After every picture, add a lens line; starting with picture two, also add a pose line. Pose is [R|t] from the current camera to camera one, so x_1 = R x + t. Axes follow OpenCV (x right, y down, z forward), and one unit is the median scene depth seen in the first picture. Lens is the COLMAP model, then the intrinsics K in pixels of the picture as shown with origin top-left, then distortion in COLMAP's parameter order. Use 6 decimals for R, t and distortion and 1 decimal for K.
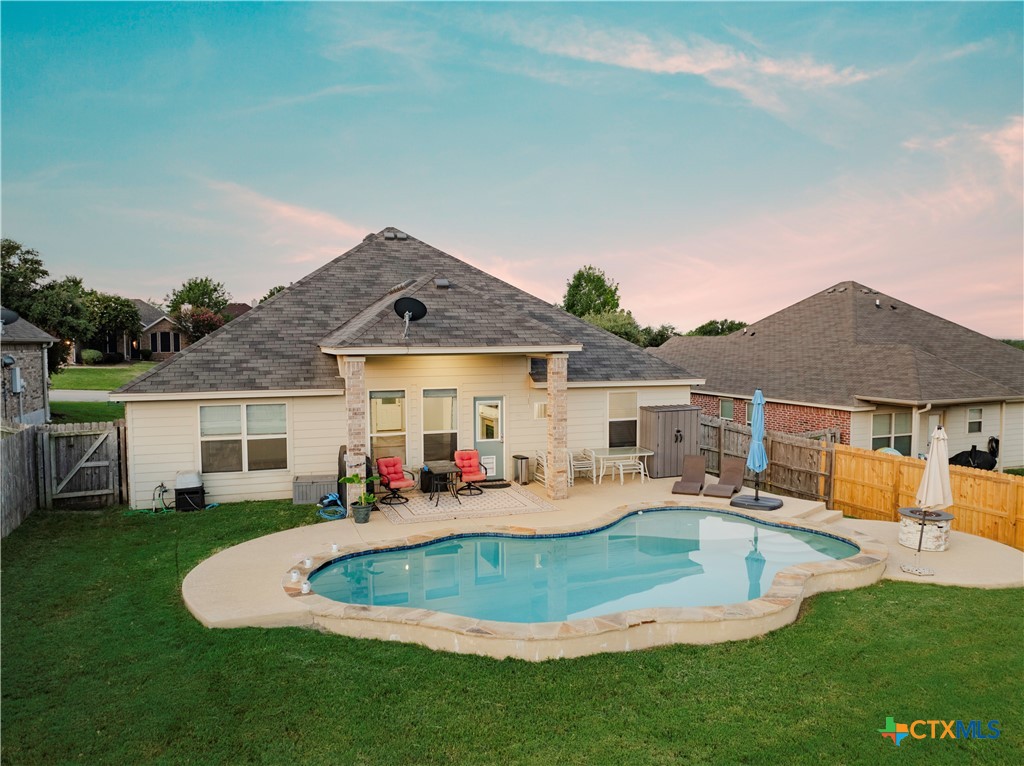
lens RADIAL K [[721.9, 0, 512.0], [0, 721.9, 383.0], [0, 0, 1]] dist [-0.041938, 0.006482]
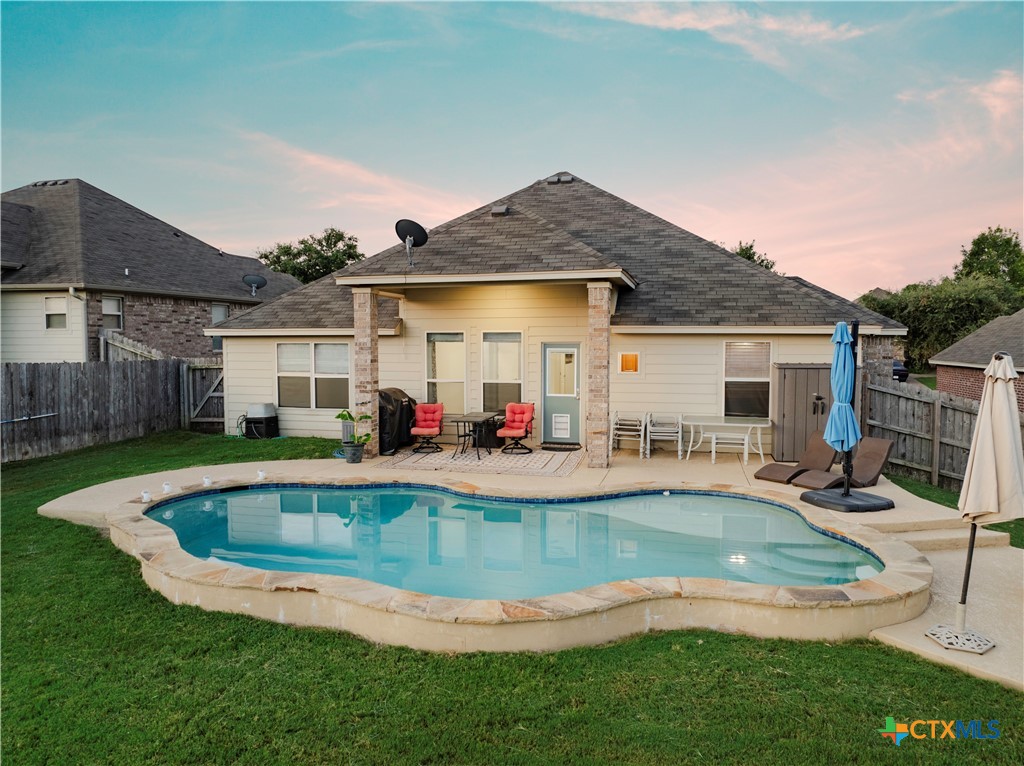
lens RADIAL K [[721.9, 0, 512.0], [0, 721.9, 383.0], [0, 0, 1]] dist [-0.041938, 0.006482]
pose [[0.829968, 0.035788, -0.556662, 0.445343], [-0.034854, 0.999317, 0.012280, 0.065126], [0.556721, 0.009210, 0.830648, 0.305352]]
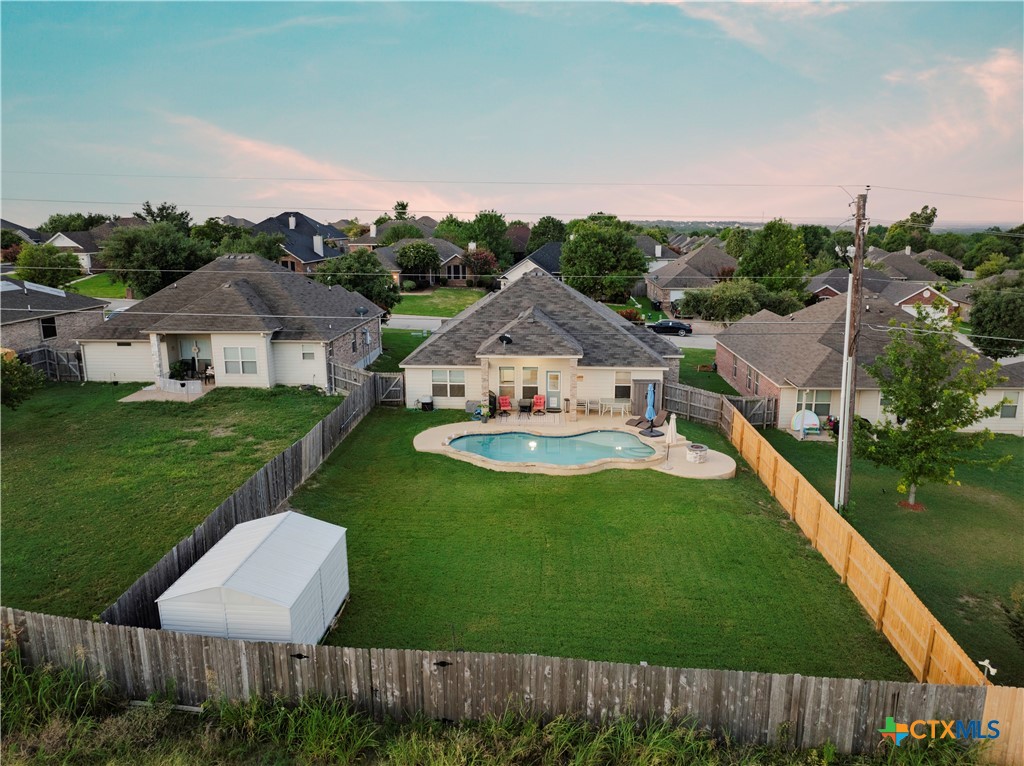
lens RADIAL K [[721.9, 0, 512.0], [0, 721.9, 383.0], [0, 0, 1]] dist [-0.041938, 0.006482]
pose [[0.916584, 0.089190, -0.389768, 0.801779], [-0.024825, 0.985617, 0.167160, -0.348544], [0.399071, -0.143540, 0.905615, -1.168622]]
